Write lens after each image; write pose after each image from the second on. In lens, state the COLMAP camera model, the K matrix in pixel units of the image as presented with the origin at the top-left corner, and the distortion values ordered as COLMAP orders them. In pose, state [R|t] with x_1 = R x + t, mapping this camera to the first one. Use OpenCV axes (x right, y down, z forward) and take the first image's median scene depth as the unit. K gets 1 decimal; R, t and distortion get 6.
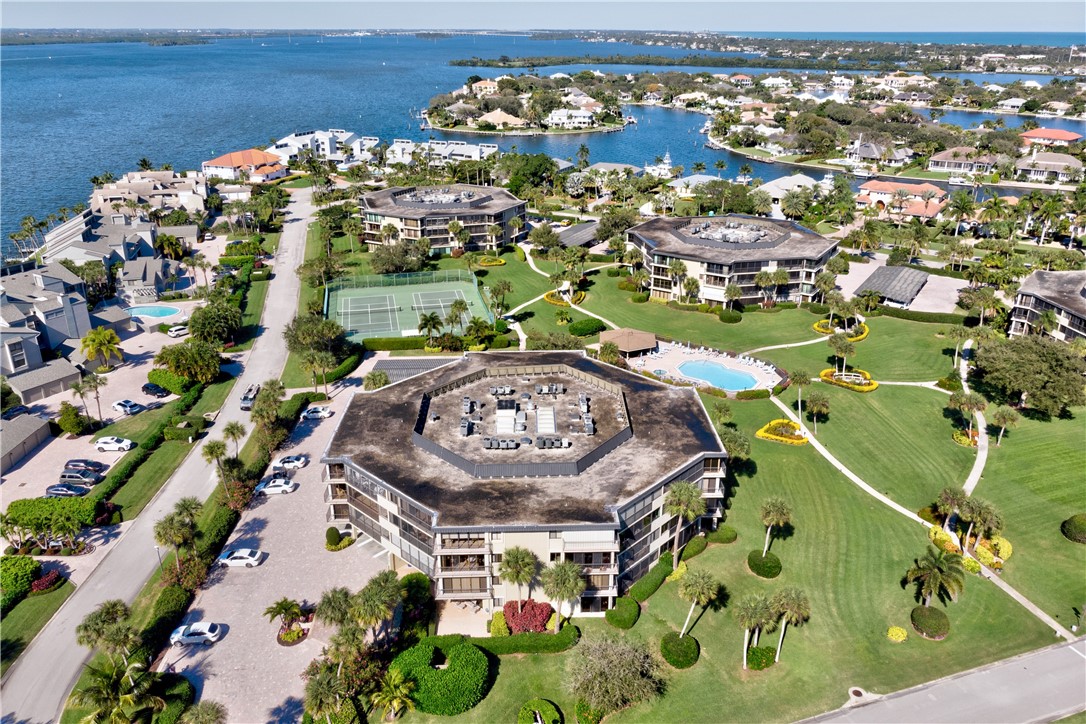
lens RADIAL K [[786.1, 0, 543.0], [0, 786.1, 362.0], [0, 0, 1]] dist [-0.012177, 0.004751]
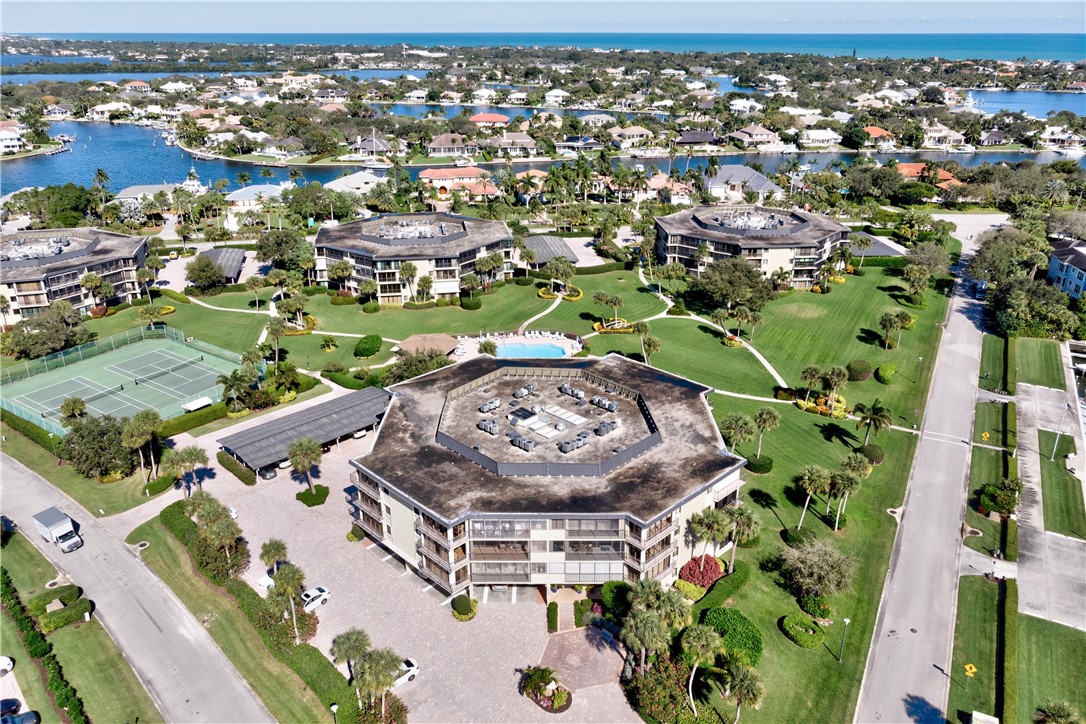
lens RADIAL K [[786.1, 0, 543.0], [0, 786.1, 362.0], [0, 0, 1]] dist [-0.012177, 0.004751]
pose [[0.734664, -0.263062, 0.625353, -0.342605], [0.263879, 0.959982, 0.093822, -0.051119], [-0.625009, 0.096090, 0.774681, 0.109735]]
